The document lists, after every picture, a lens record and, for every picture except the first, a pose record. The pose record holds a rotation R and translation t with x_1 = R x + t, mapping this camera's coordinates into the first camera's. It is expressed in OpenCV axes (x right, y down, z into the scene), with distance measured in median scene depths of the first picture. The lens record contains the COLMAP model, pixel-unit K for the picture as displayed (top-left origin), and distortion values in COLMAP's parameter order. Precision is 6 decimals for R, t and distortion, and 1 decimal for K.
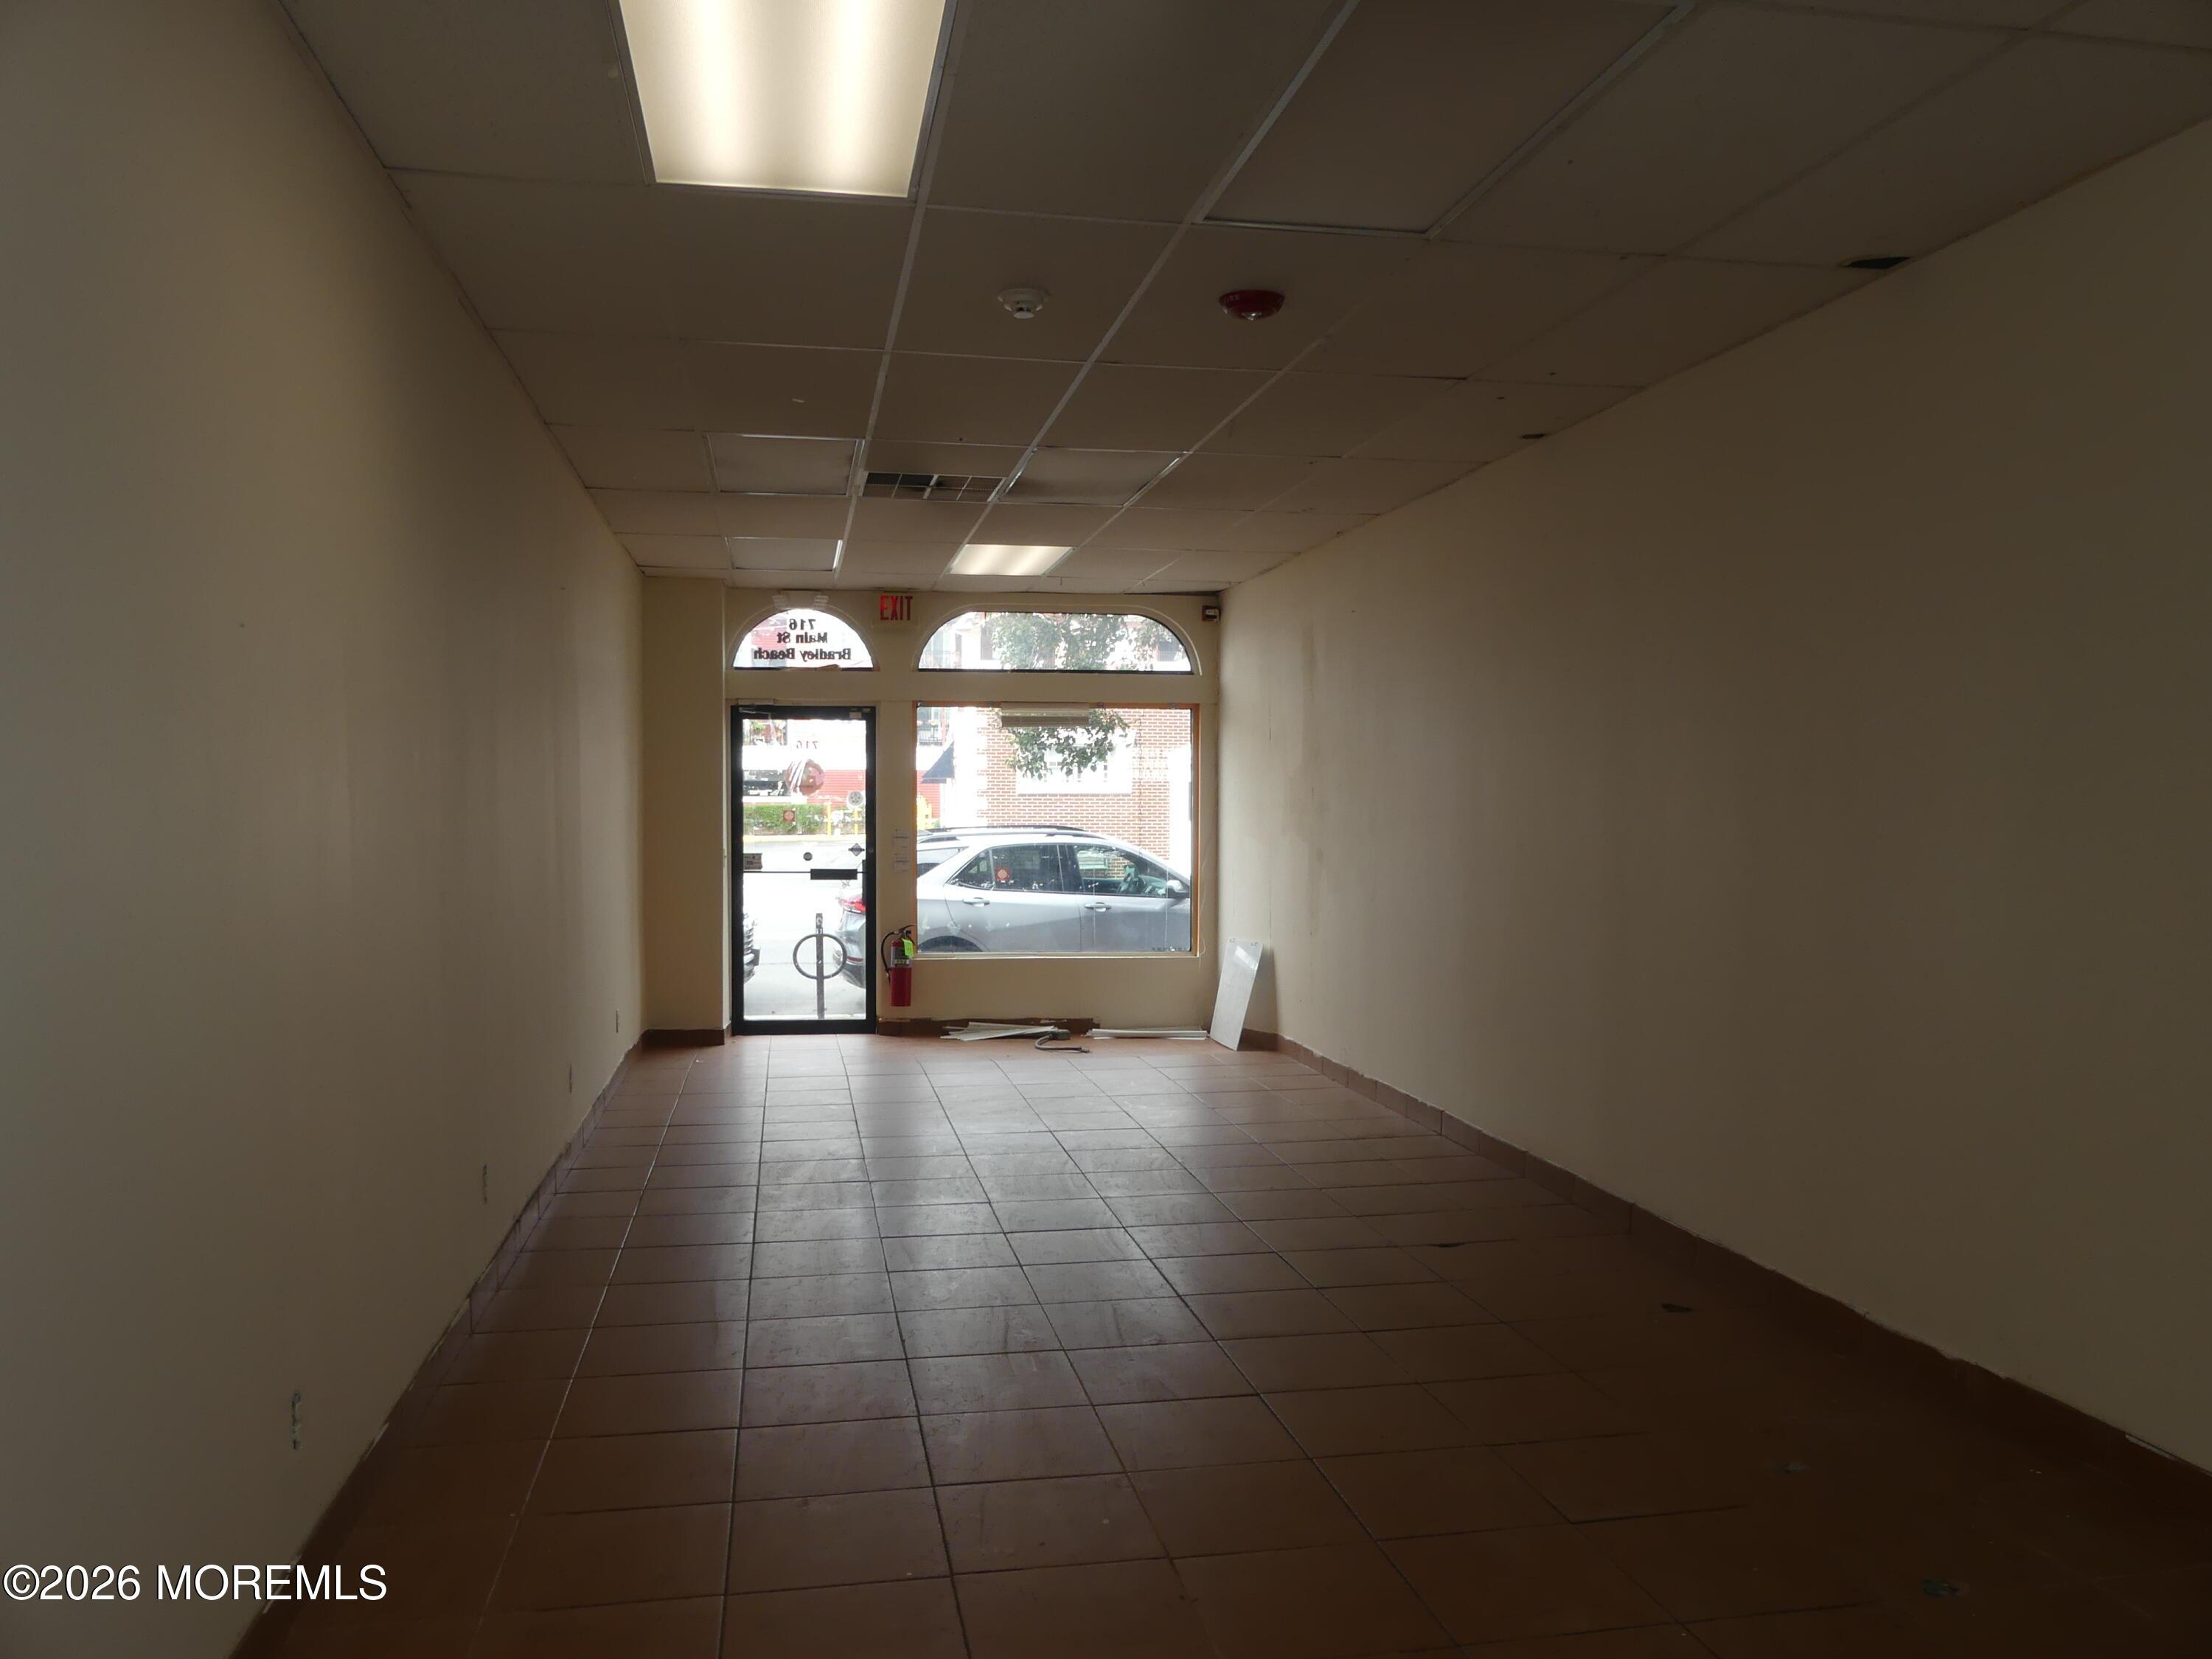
lens RADIAL K [[1664.4, 0, 1107.5], [0, 1664.4, 846.5], [0, 0, 1]] dist [-0.022870, 0.015437]
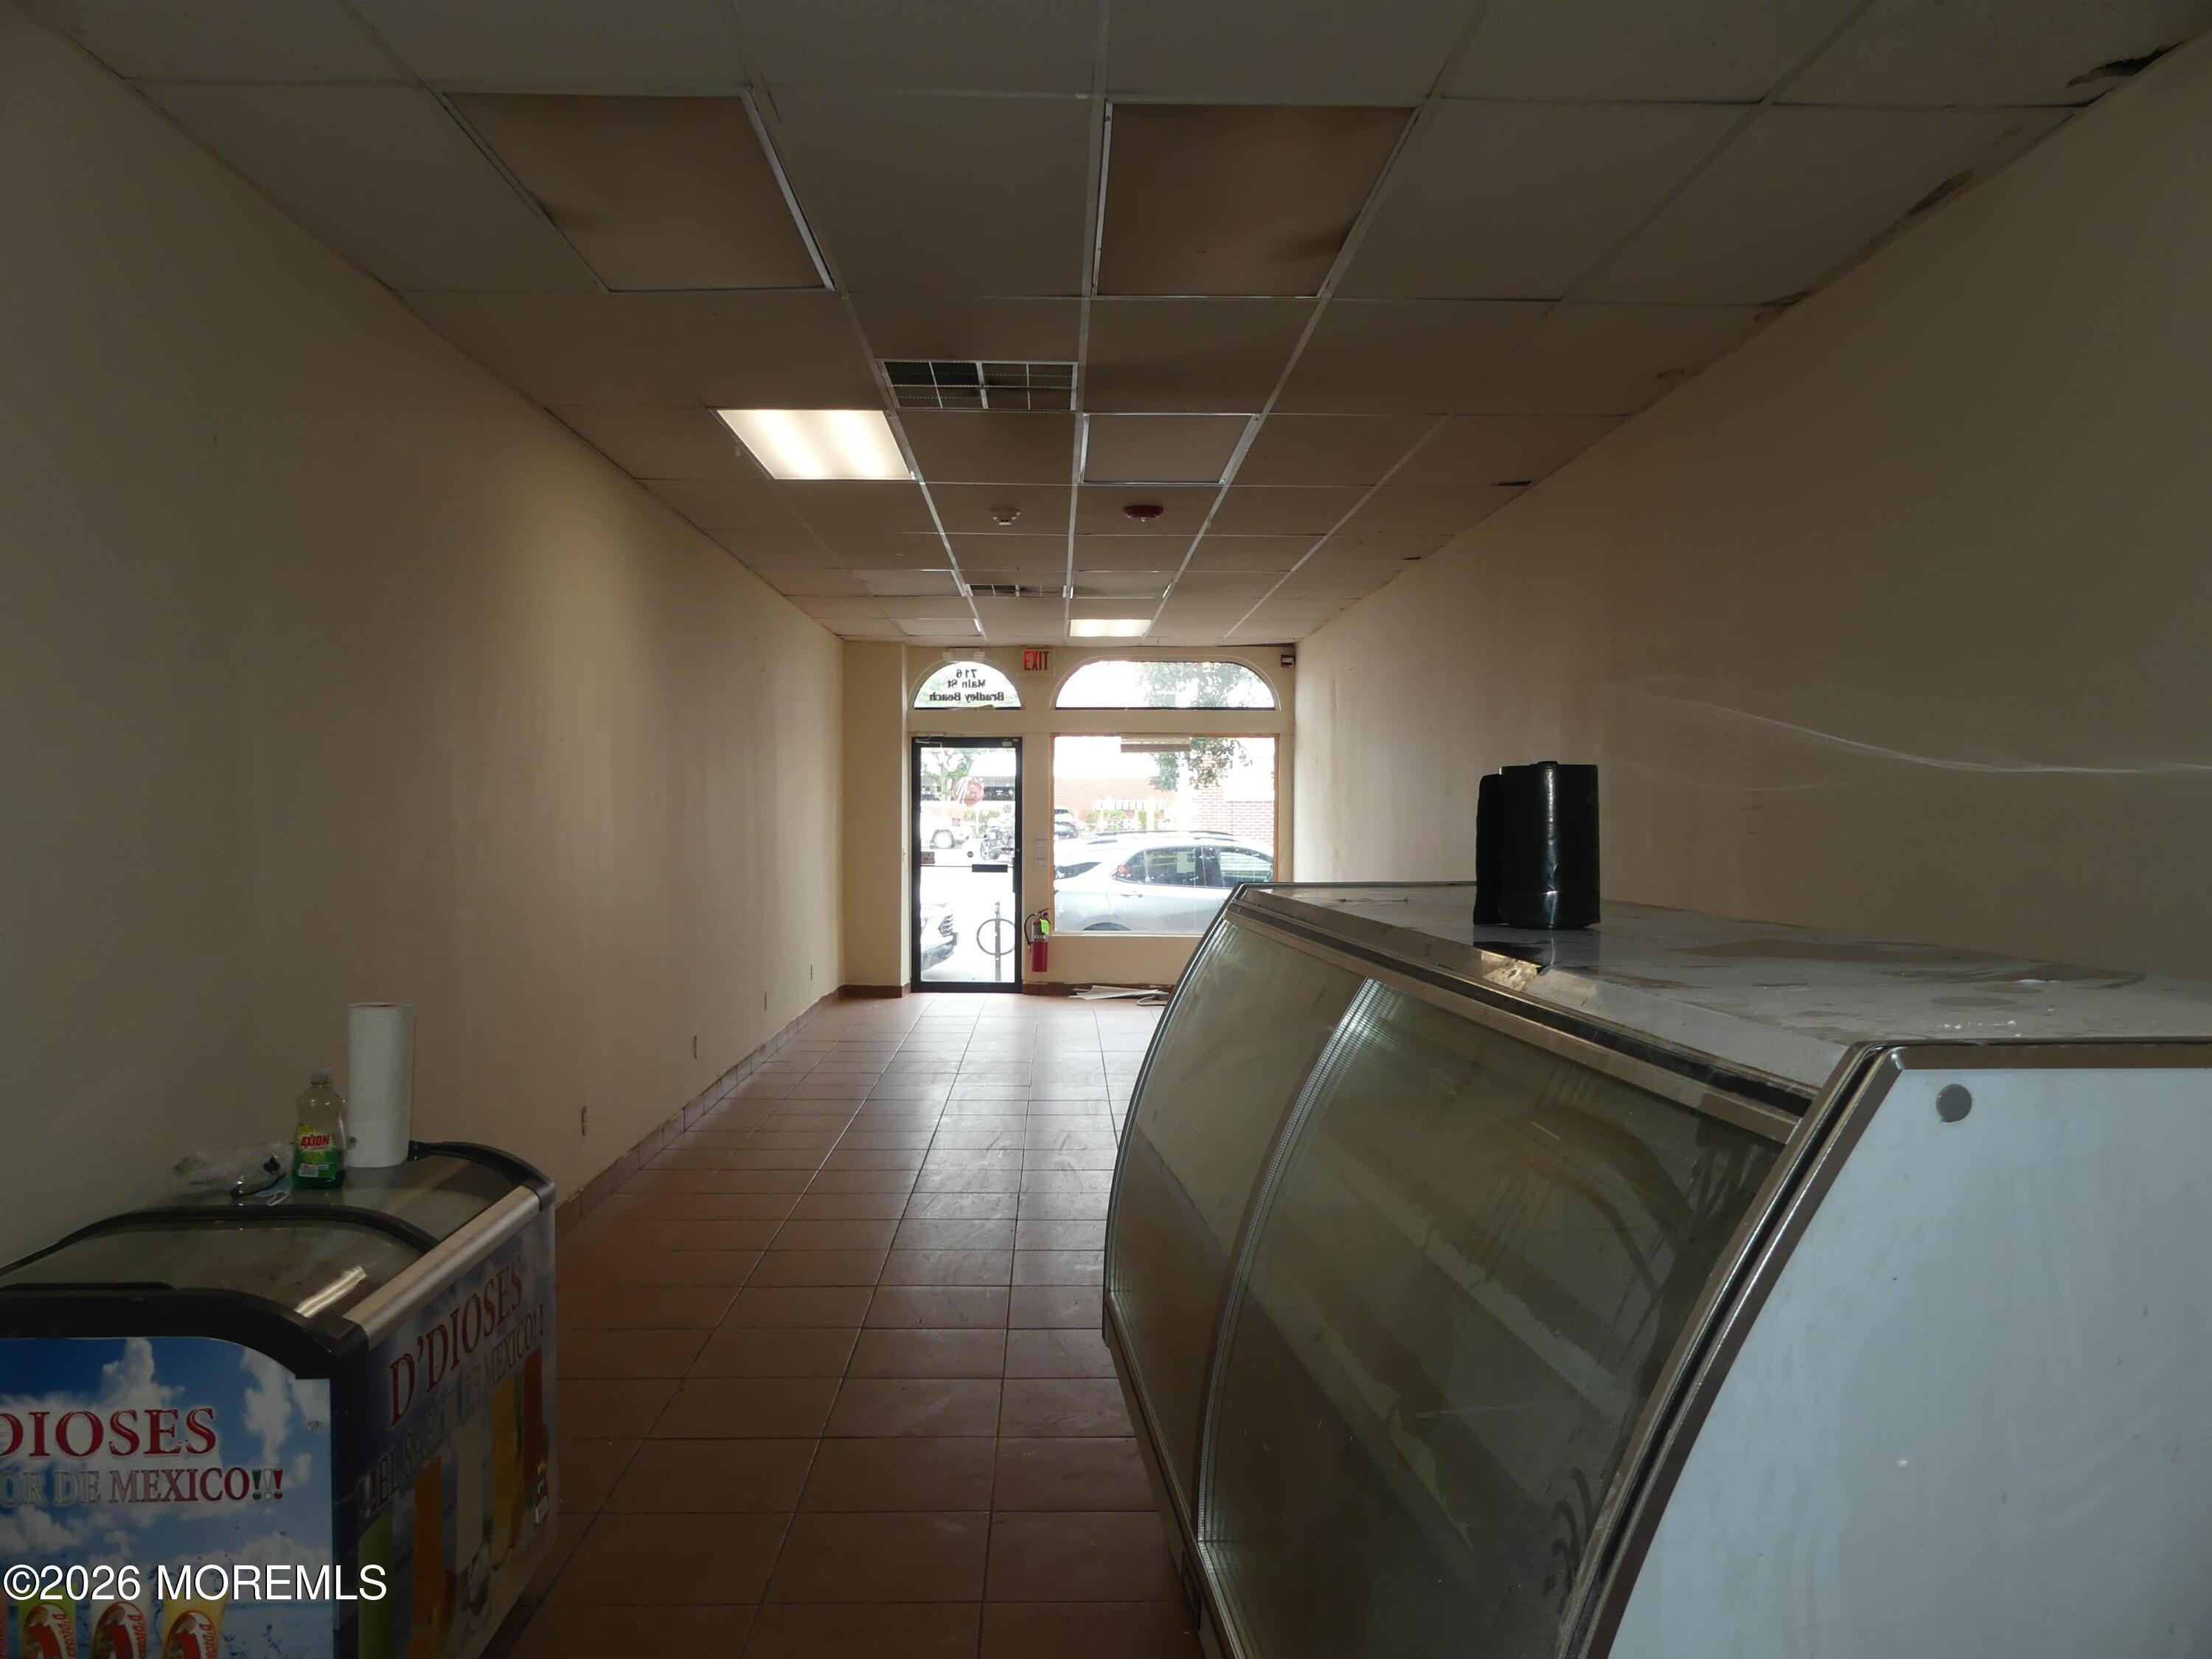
lens RADIAL K [[1664.4, 0, 1107.5], [0, 1664.4, 846.5], [0, 0, 1]] dist [-0.022870, 0.015437]
pose [[0.987361, 0.005646, -0.158388, 0.128389], [-0.006105, 0.999978, -0.002412, 0.002505], [0.158371, 0.003349, 0.987374, -0.251851]]
